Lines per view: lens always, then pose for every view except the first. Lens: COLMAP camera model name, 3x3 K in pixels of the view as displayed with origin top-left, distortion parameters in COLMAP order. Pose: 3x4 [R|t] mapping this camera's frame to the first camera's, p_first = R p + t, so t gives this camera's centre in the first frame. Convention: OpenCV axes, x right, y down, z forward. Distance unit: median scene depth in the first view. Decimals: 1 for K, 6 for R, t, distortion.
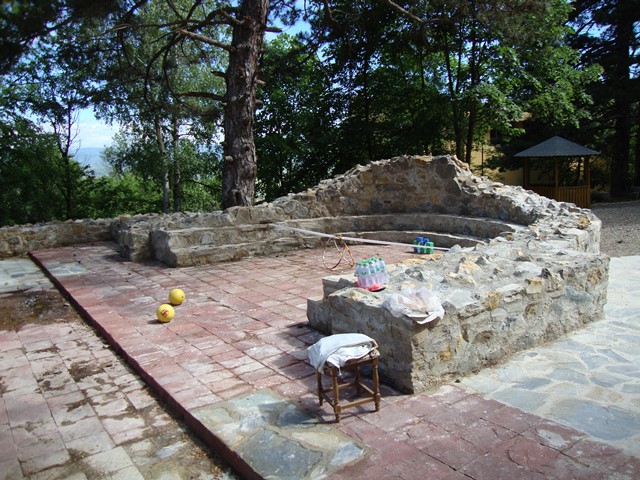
lens RADIAL K [[564.4, 0, 325.0], [0, 564.4, 241.4], [0, 0, 1]] dist [-0.205009, 0.198524]
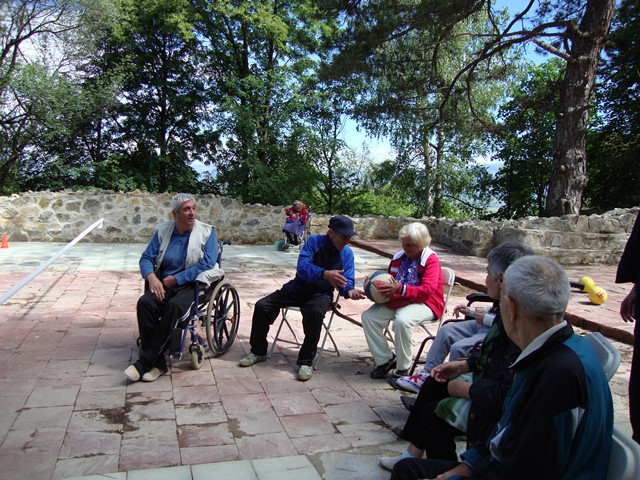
lens RADIAL K [[564.4, 0, 321.3], [0, 564.4, 235.8], [0, 0, 1]] dist [-0.205009, 0.198524]
pose [[0.945004, 0.093395, -0.313441, -0.298092], [-0.114222, 0.992260, -0.048711, 0.081390], [0.306466, 0.081834, 0.948358, -0.067275]]
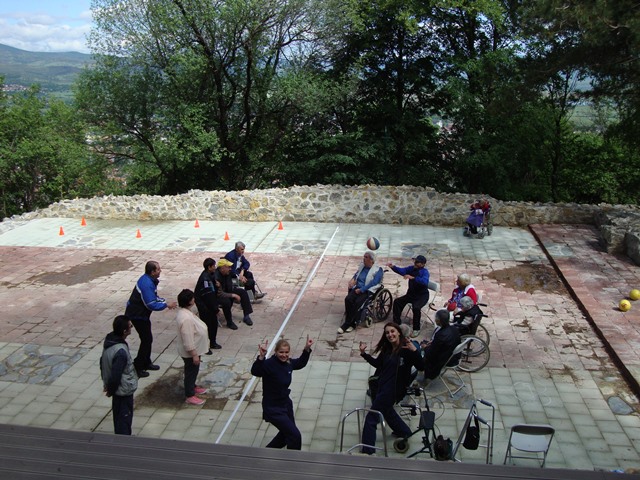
lens RADIAL K [[652.9, 0, 318.0], [0, 652.9, 237.0], [0, 0, 1]] dist [-0.105264, 0.000000]
pose [[0.718939, 0.190681, -0.668407, 0.165586], [-0.120266, 0.981256, 0.150573, -0.147153], [0.684590, -0.027866, 0.728396, -0.586560]]
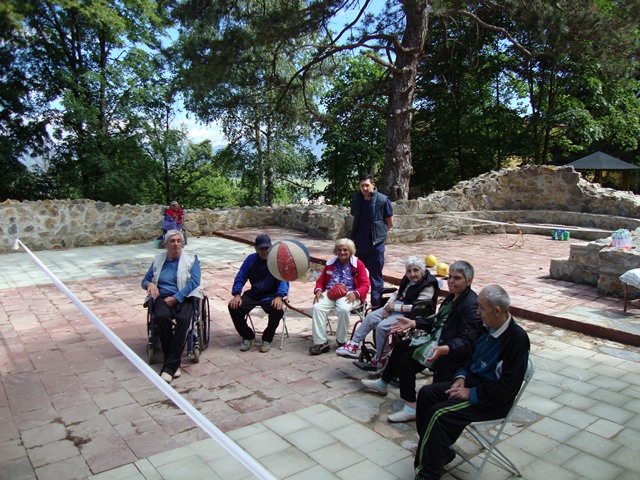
lens RADIAL K [[564.4, 0, 324.1], [0, 564.4, 240.7], [0, 0, 1]] dist [-0.205009, 0.198524]
pose [[0.999121, 0.030693, 0.028561, -0.400226], [-0.030341, 0.999459, -0.012692, 0.053965], [-0.028935, 0.011814, 0.999511, -0.246881]]
